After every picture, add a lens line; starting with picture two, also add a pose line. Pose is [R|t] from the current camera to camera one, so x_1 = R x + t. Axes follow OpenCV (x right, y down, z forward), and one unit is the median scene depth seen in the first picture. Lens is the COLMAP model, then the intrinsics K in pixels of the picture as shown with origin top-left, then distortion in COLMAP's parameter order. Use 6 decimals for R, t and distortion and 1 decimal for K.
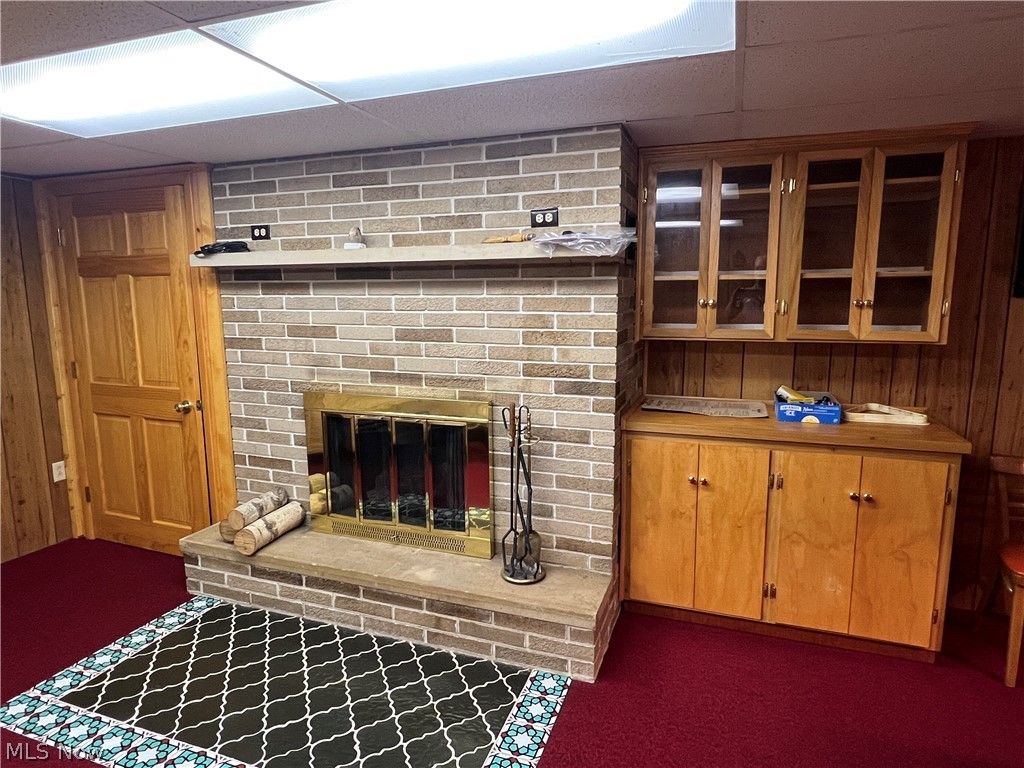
lens RADIAL K [[595.2, 0, 510.9], [0, 595.2, 380.5], [0, 0, 1]] dist [-0.003284, -0.000470]
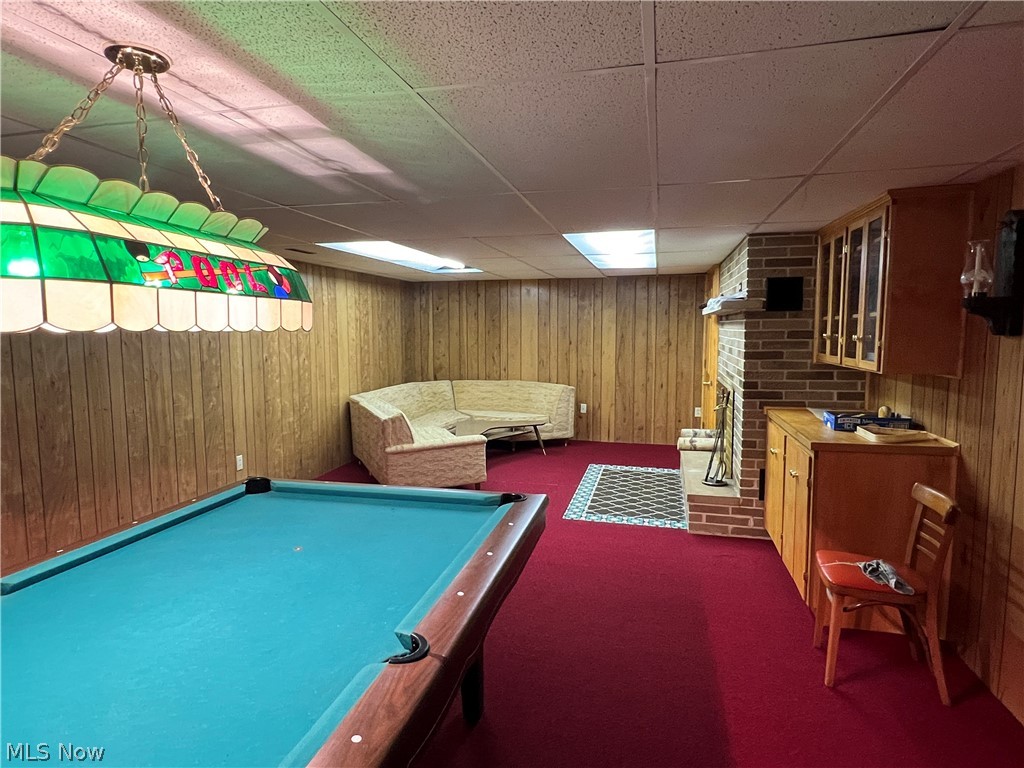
lens RADIAL K [[595.2, 0, 510.2], [0, 595.2, 382.4], [0, 0, 1]] dist [-0.003284, -0.000470]
pose [[0.115610, 0.099570, -0.988292, 1.852422], [-0.143332, 0.986222, 0.082594, -0.040463], [0.982899, 0.132105, 0.128289, 0.128934]]
